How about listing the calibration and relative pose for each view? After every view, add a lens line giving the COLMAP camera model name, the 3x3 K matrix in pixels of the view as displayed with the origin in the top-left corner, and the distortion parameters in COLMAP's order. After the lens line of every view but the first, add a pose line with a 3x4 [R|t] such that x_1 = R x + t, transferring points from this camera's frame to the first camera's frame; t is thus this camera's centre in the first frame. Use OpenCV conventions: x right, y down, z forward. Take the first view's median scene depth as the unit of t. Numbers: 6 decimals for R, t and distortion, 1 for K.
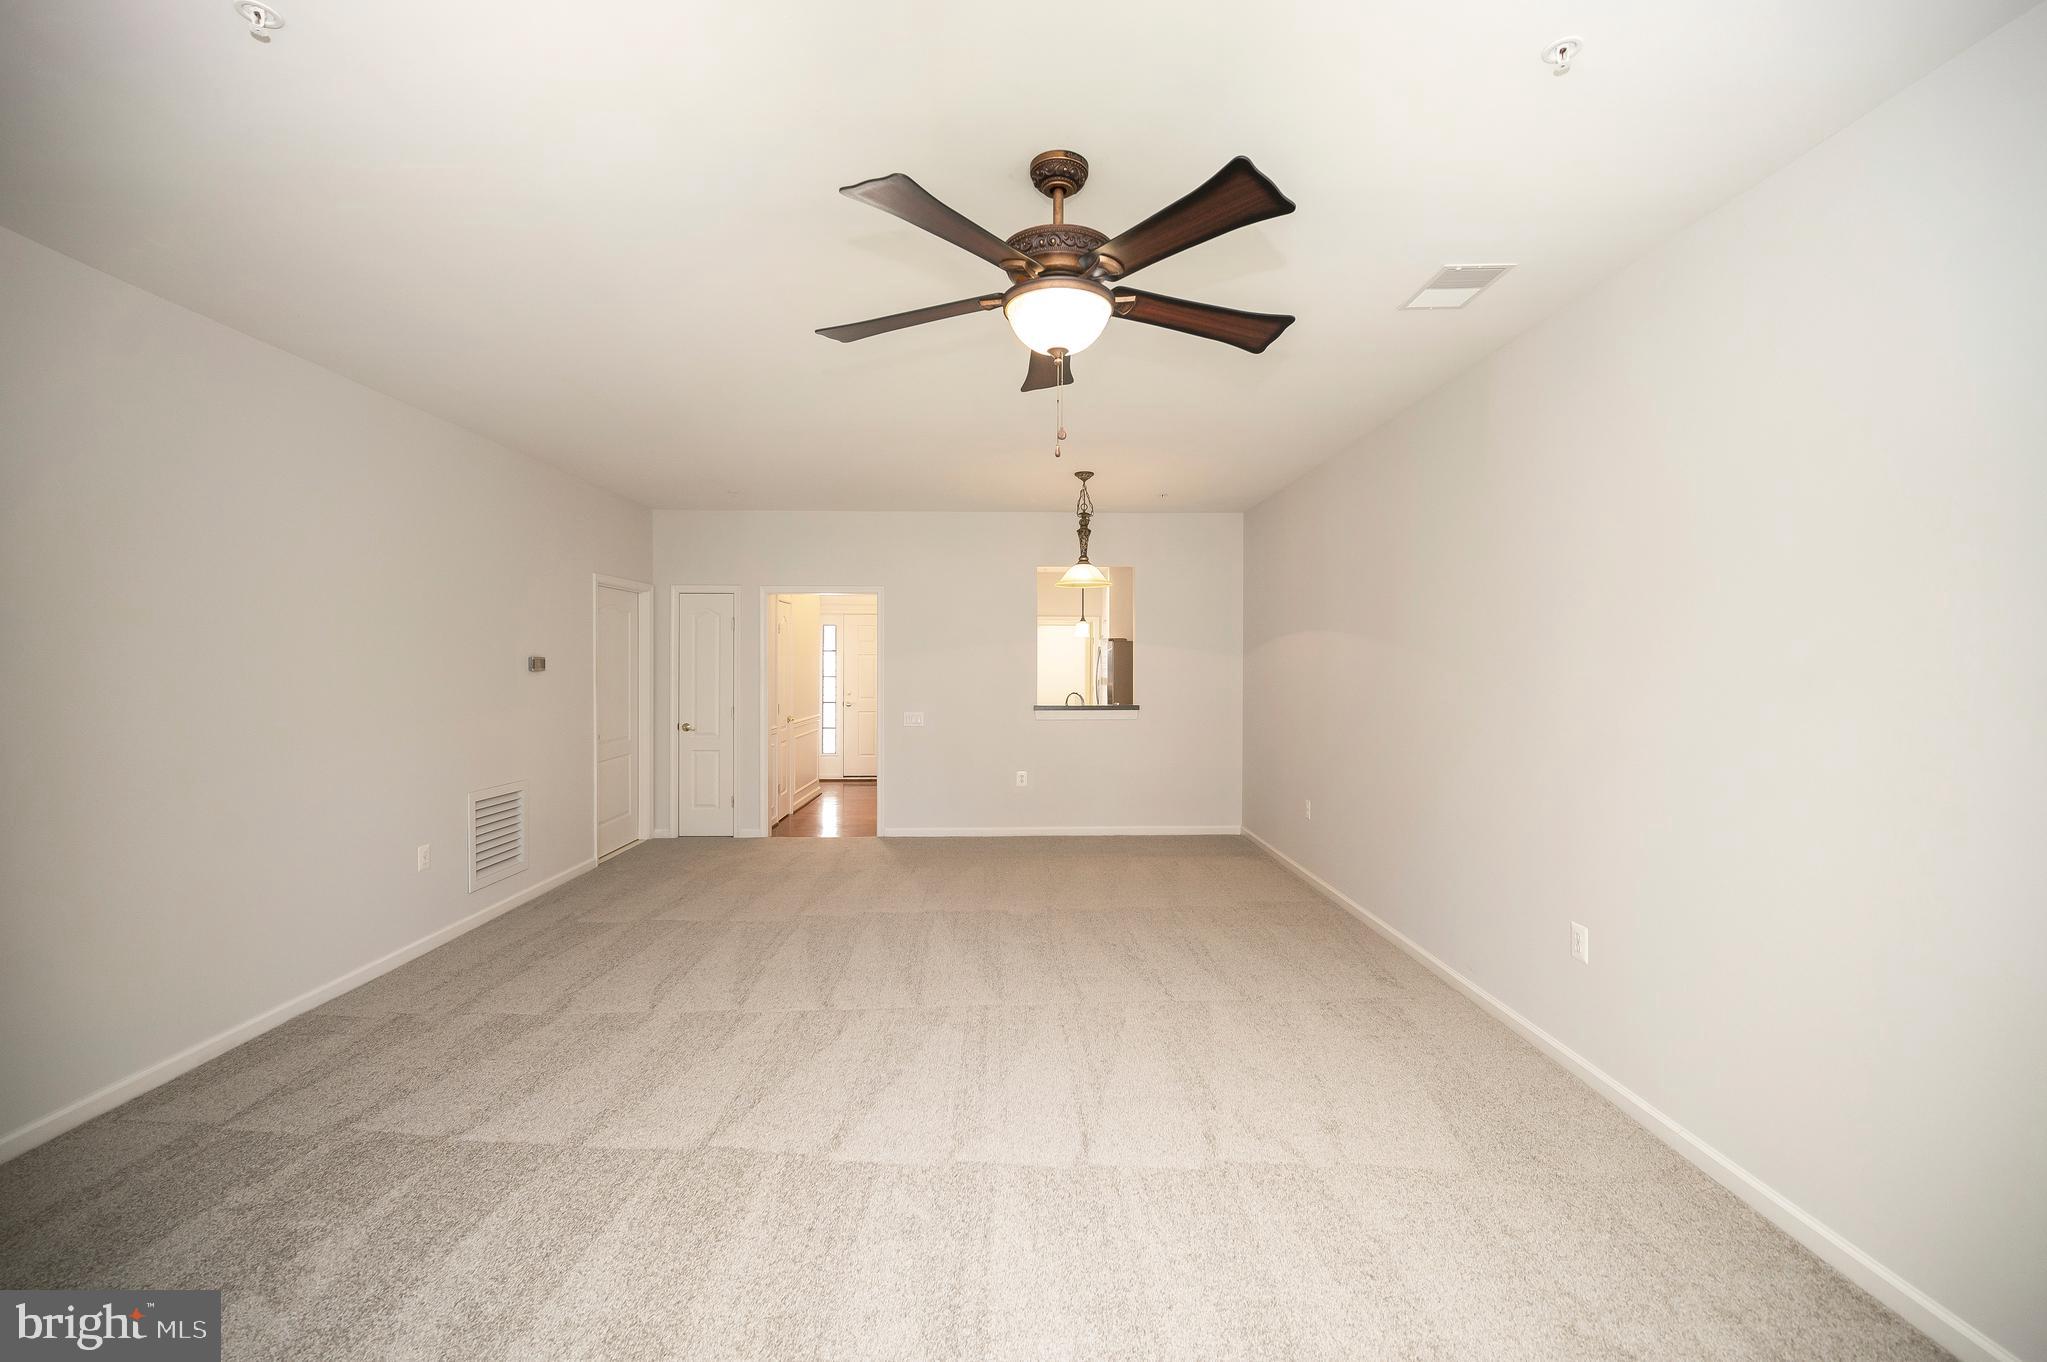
lens RADIAL K [[809.6, 0, 1024.3], [0, 809.6, 656.7], [0, 0, 1]] dist [0.001322, -0.000007]
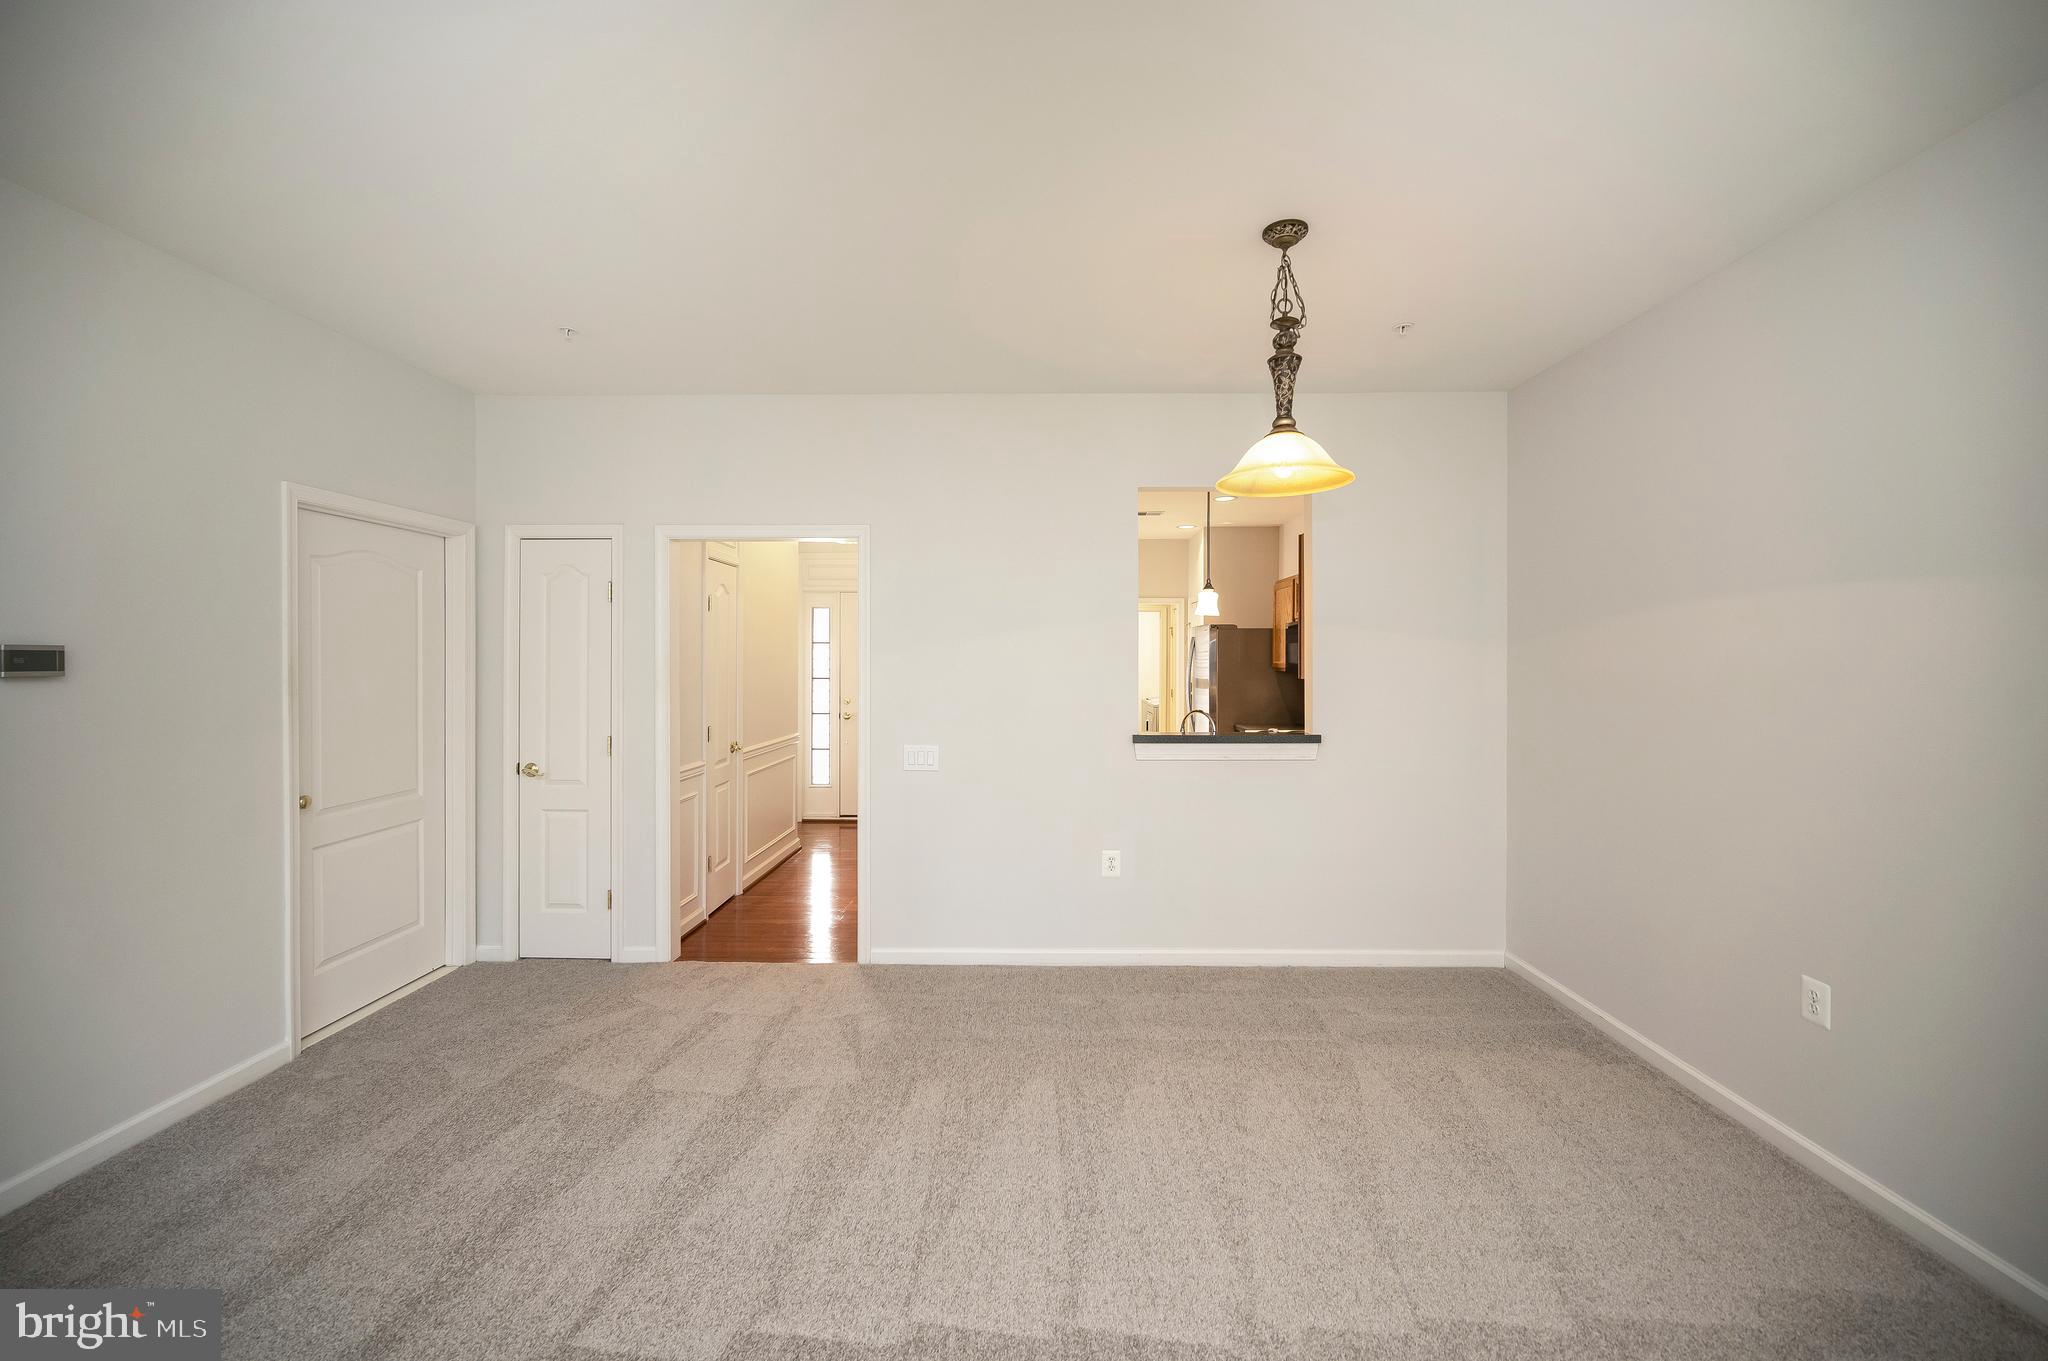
lens RADIAL K [[810.0, 0, 1024.8], [0, 810.0, 656.2], [0, 0, 1]] dist [0.001322, -0.000007]
pose [[0.998889, -0.000307, -0.047127, -0.037583], [0.000485, 0.999993, 0.003754, 0.003559], [0.047126, -0.003773, 0.998882, 0.444285]]
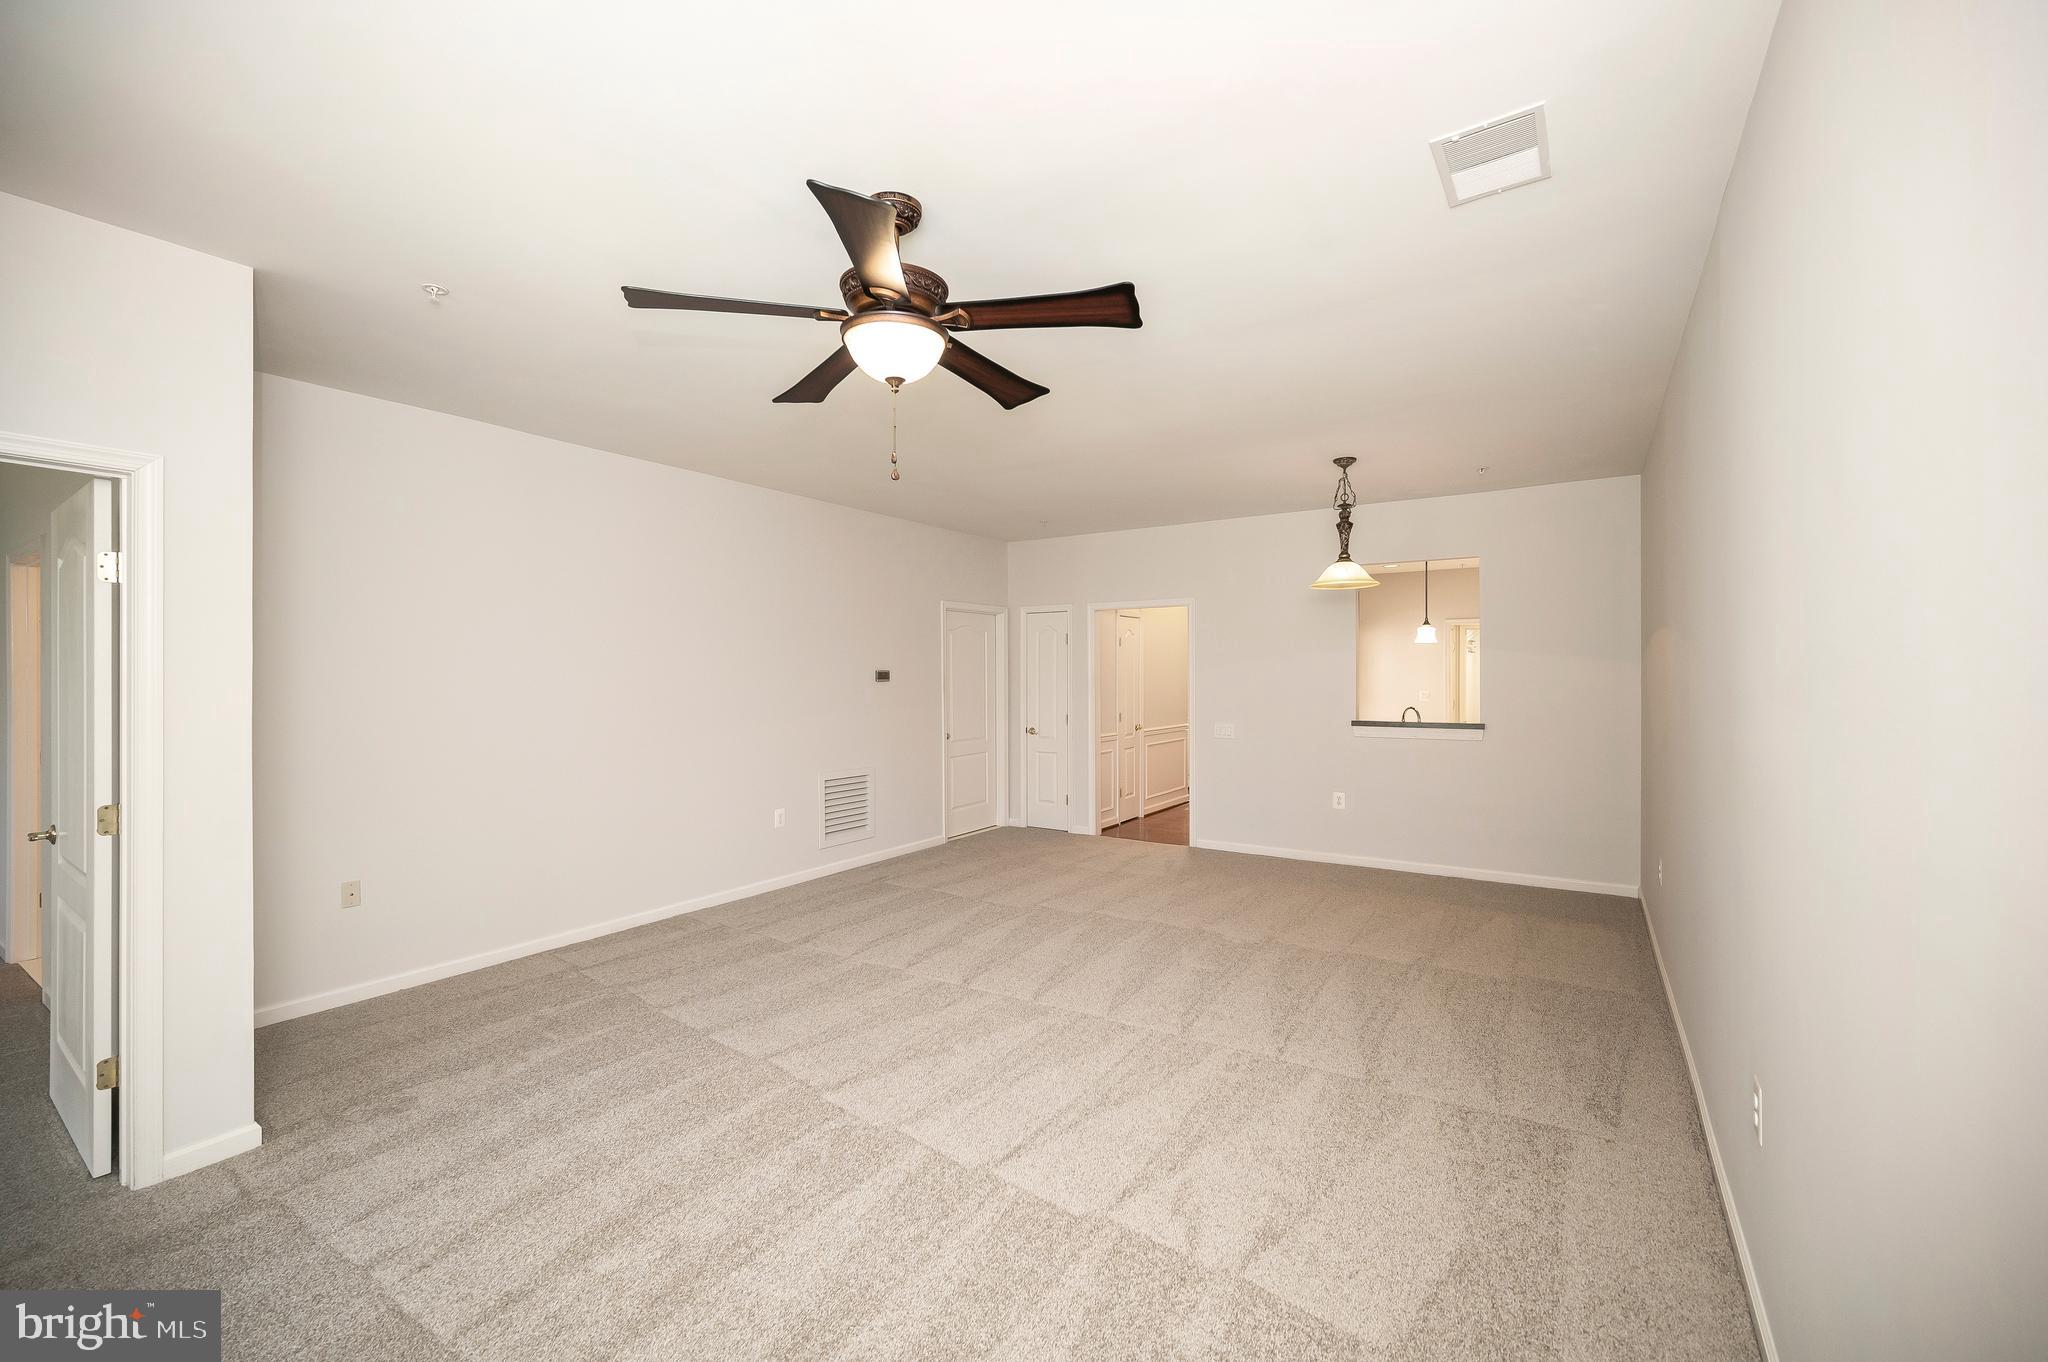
lens RADIAL K [[810.7, 0, 1055.2], [0, 810.7, 665.7], [0, 0, 1]] dist [0.000901, -0.000023]
pose [[0.837615, -0.008720, -0.546191, 0.234916], [0.007568, 0.999962, -0.004358, 0.000717], [0.546208, -0.000483, 0.837649, 0.066918]]
